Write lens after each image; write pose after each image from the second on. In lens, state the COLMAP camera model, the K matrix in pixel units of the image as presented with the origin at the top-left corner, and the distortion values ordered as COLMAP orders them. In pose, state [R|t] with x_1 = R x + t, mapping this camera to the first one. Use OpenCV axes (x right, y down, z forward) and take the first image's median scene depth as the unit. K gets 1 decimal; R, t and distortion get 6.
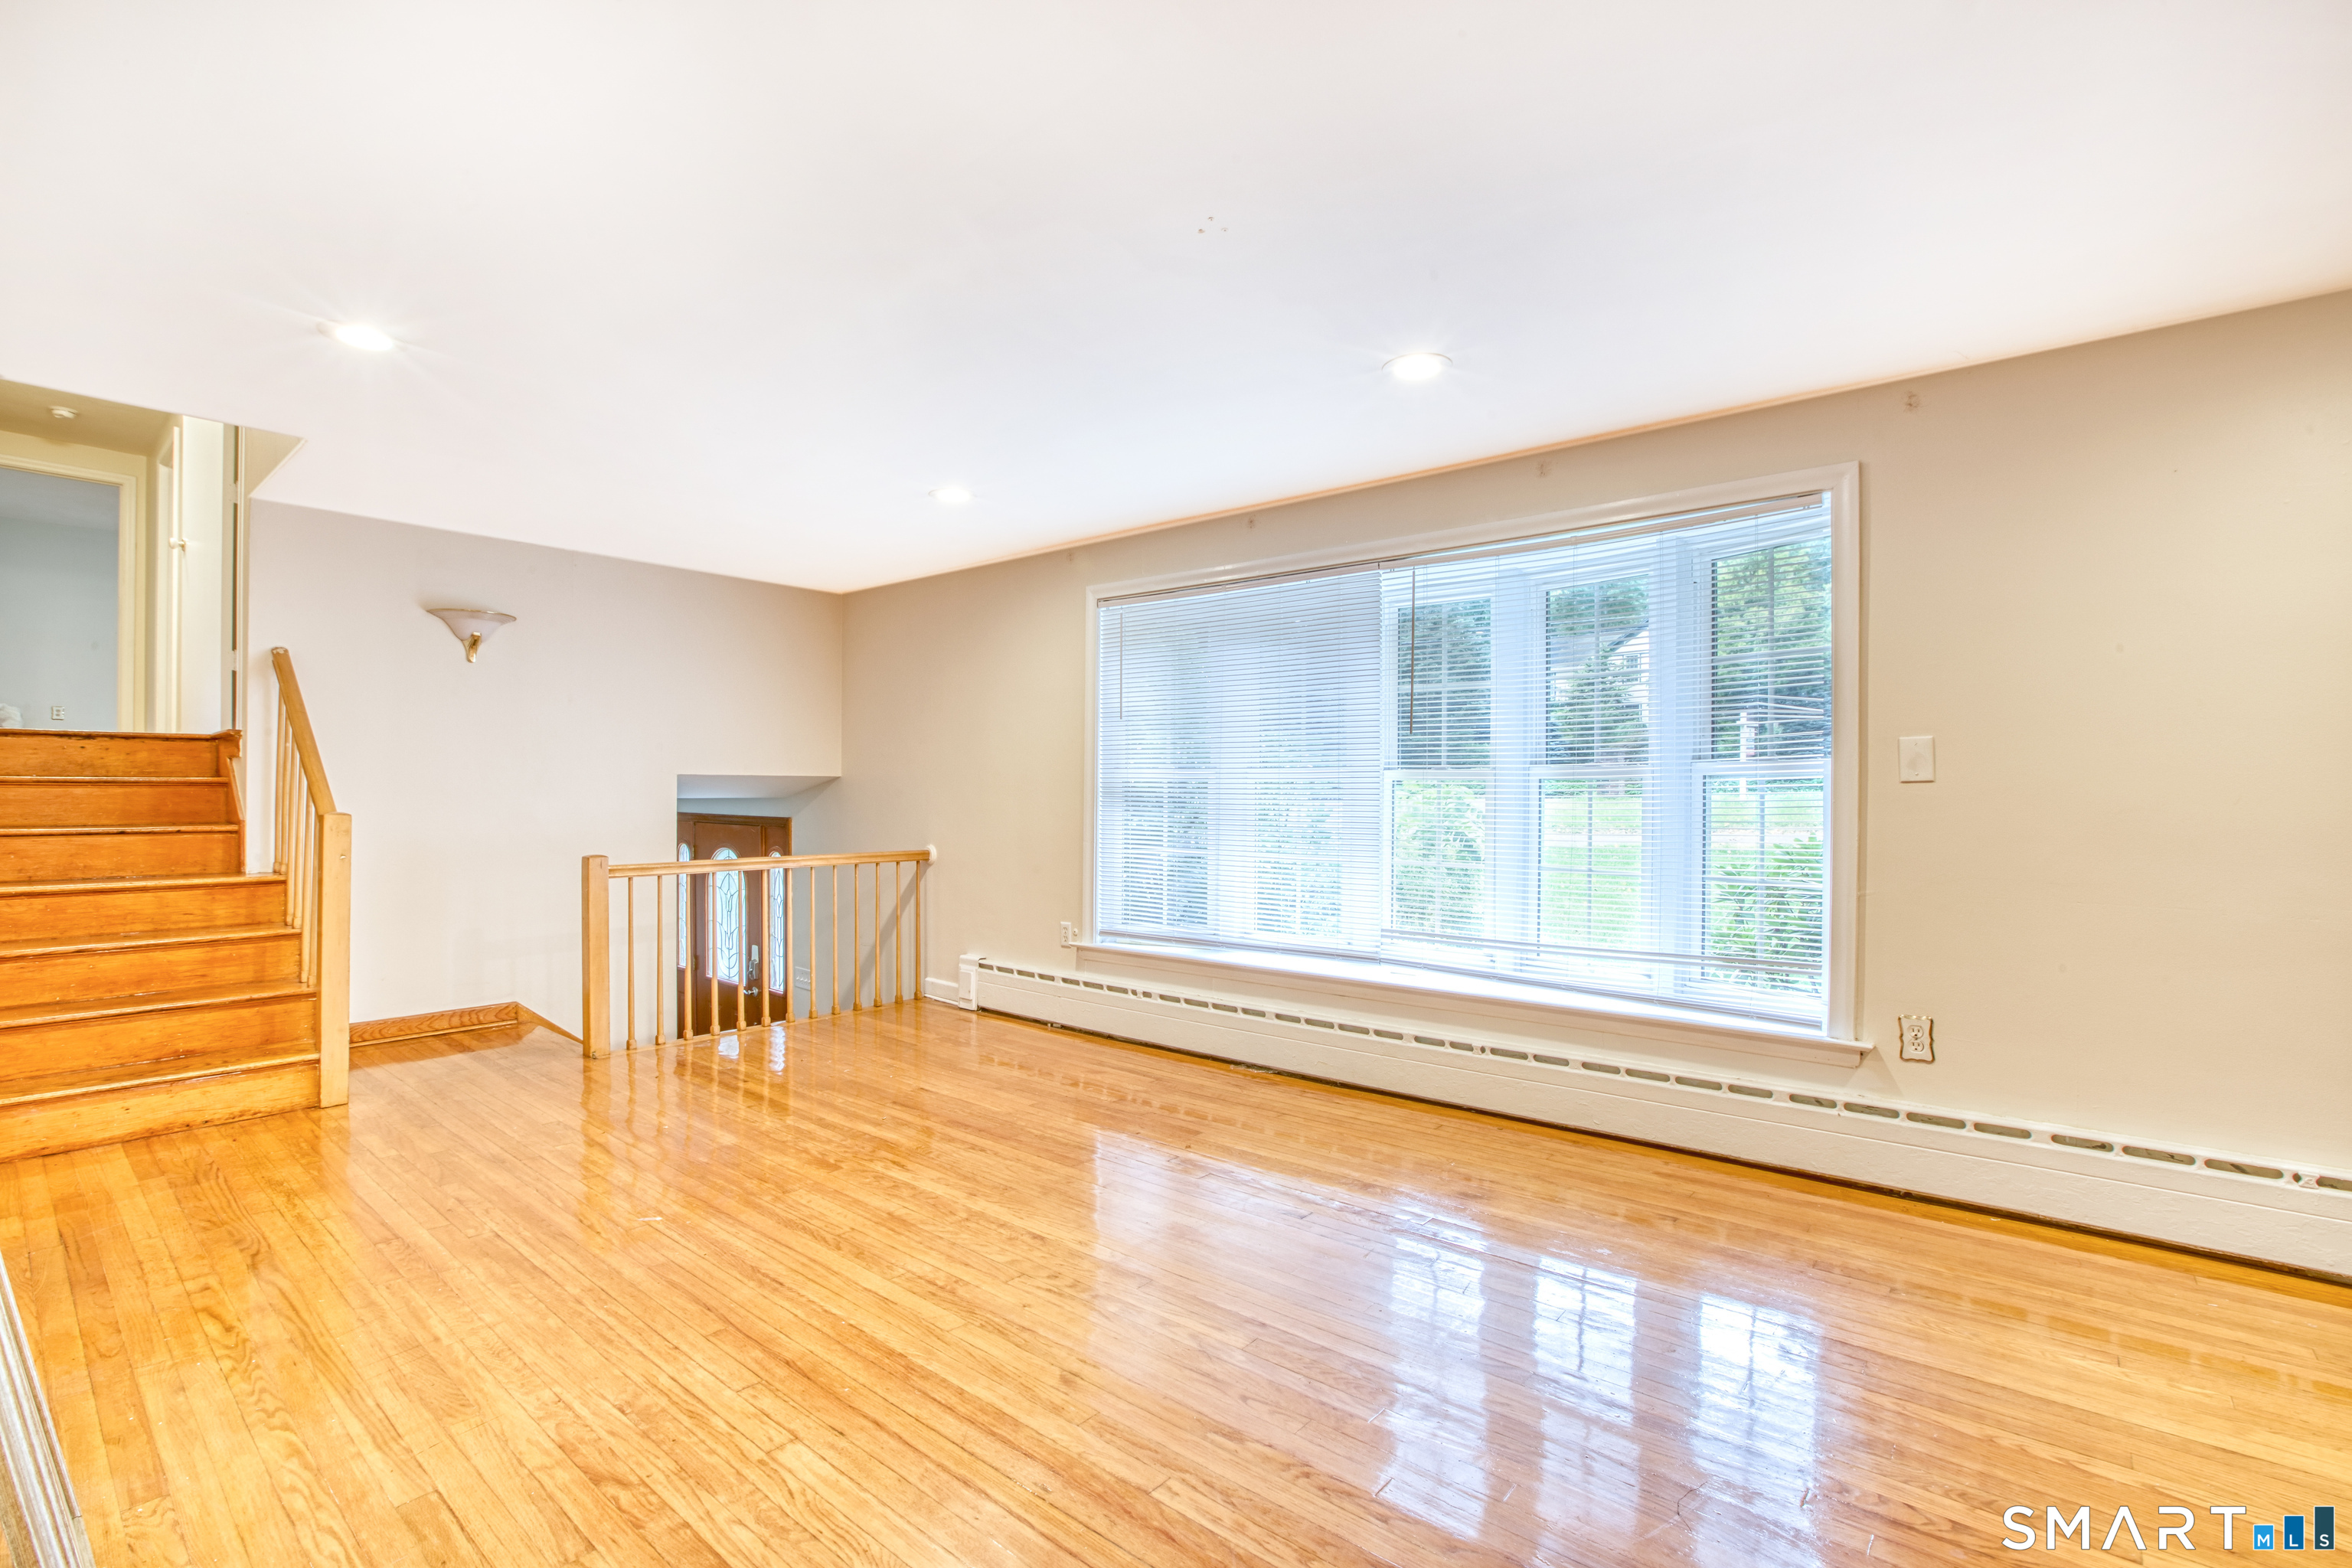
lens RADIAL K [[1064.2, 0, 1164.9], [0, 1064.2, 788.2], [0, 0, 1]] dist [-0.012665, 0.001967]
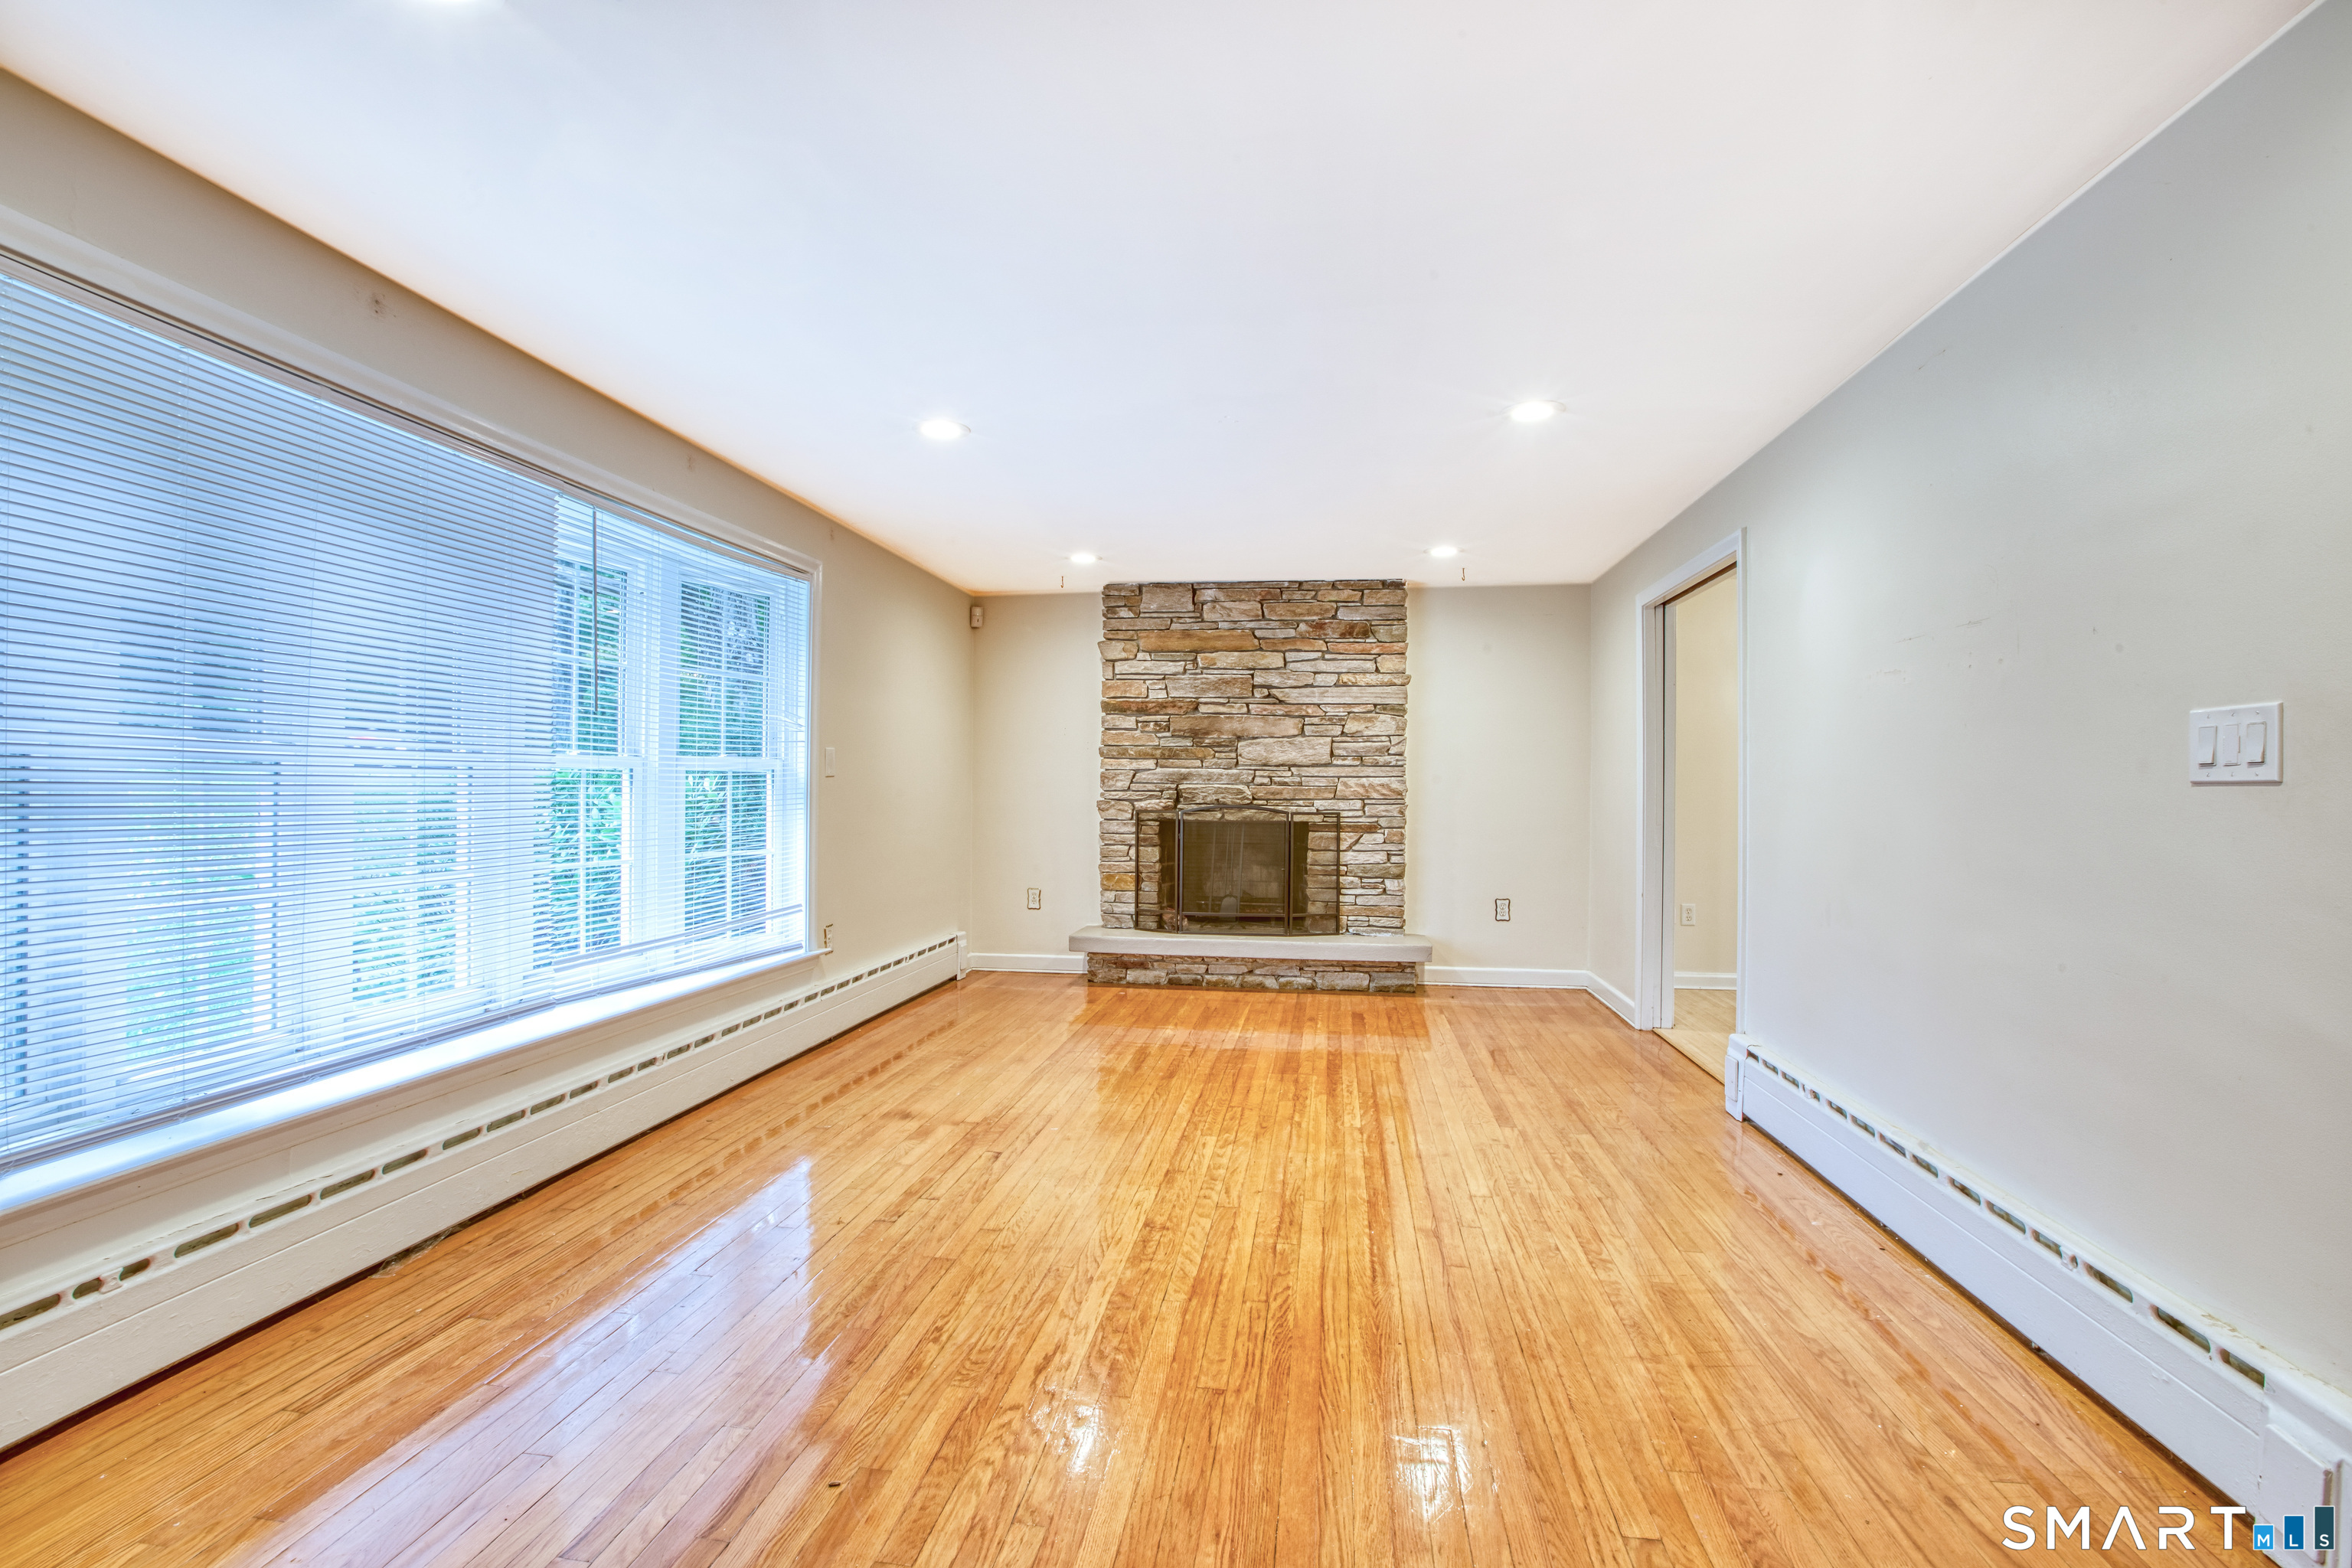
lens RADIAL K [[1064.2, 0, 1165.1], [0, 1064.2, 785.1], [0, 0, 1]] dist [-0.012665, 0.001967]
pose [[-0.528131, -0.001253, 0.849162, -0.831707], [-0.015367, 0.999849, -0.008082, 0.006030], [-0.849024, -0.017317, -0.528070, 1.276422]]
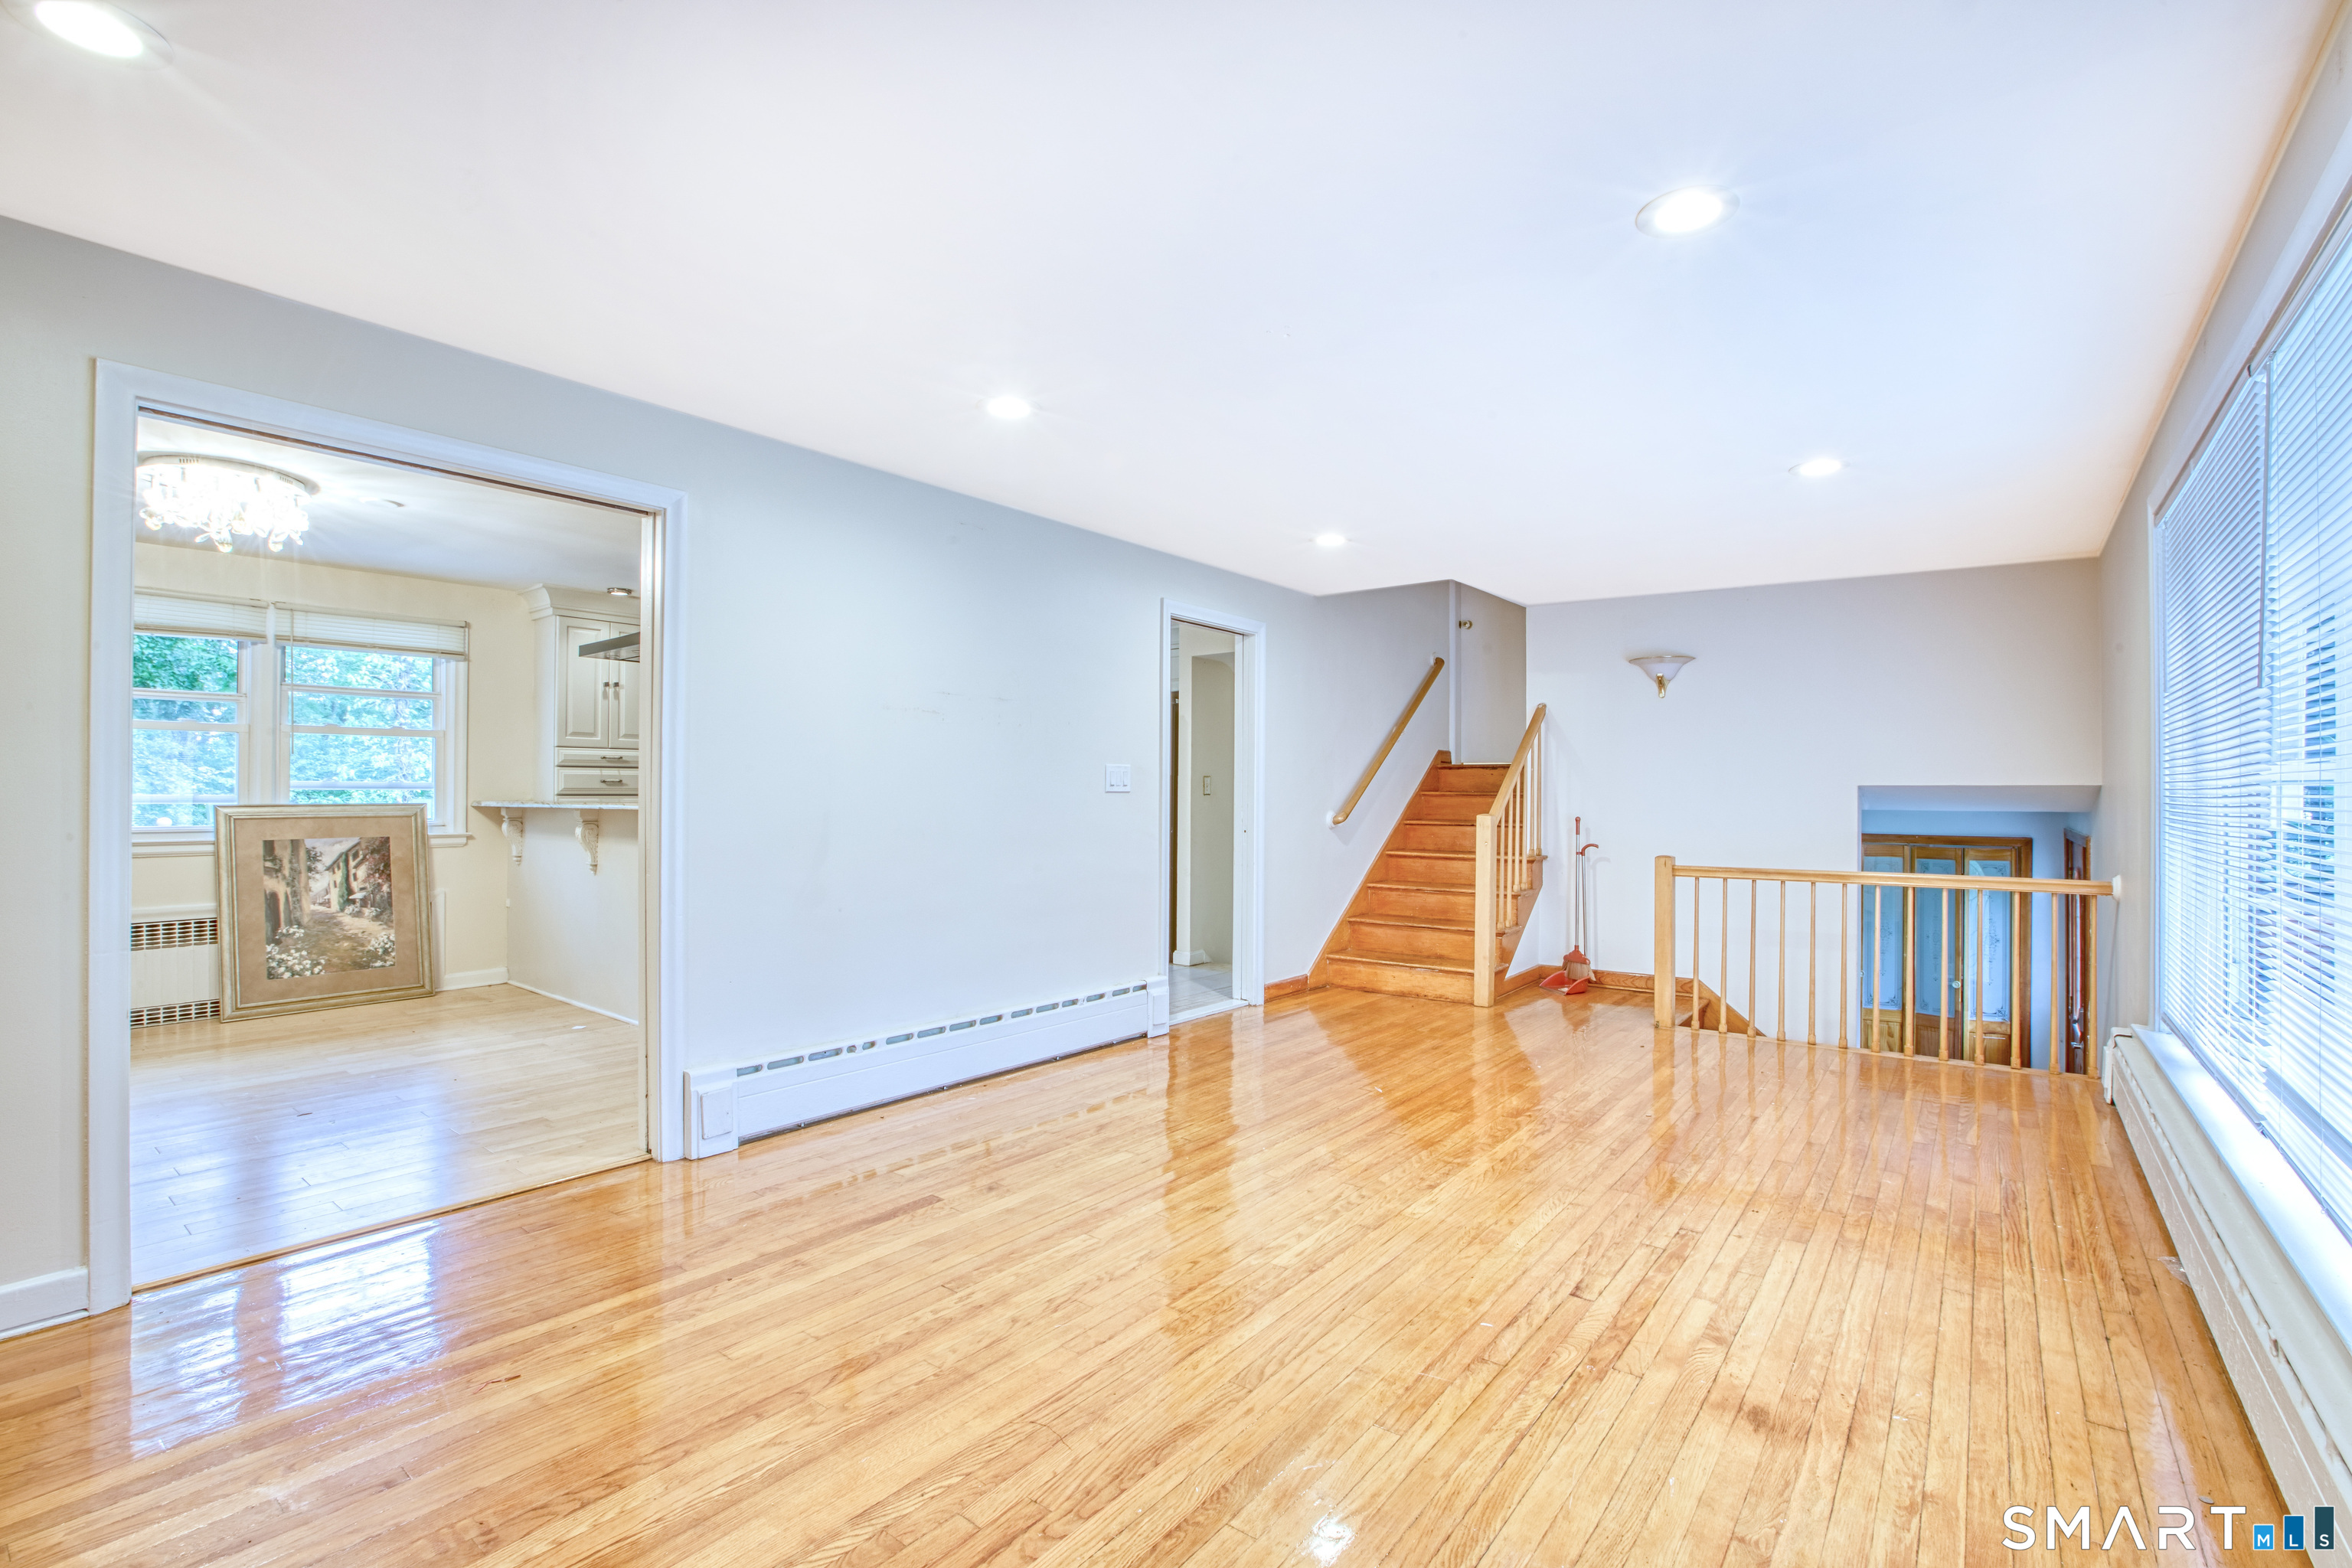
lens RADIAL K [[1064.2, 0, 1193.9], [0, 1064.2, 796.6], [0, 0, 1]] dist [-0.012665, 0.001967]
pose [[0.065763, -0.004620, -0.997825, 0.843567], [0.002055, 0.999988, -0.004494, 0.002550], [0.997833, -0.001755, 0.065772, 0.552580]]
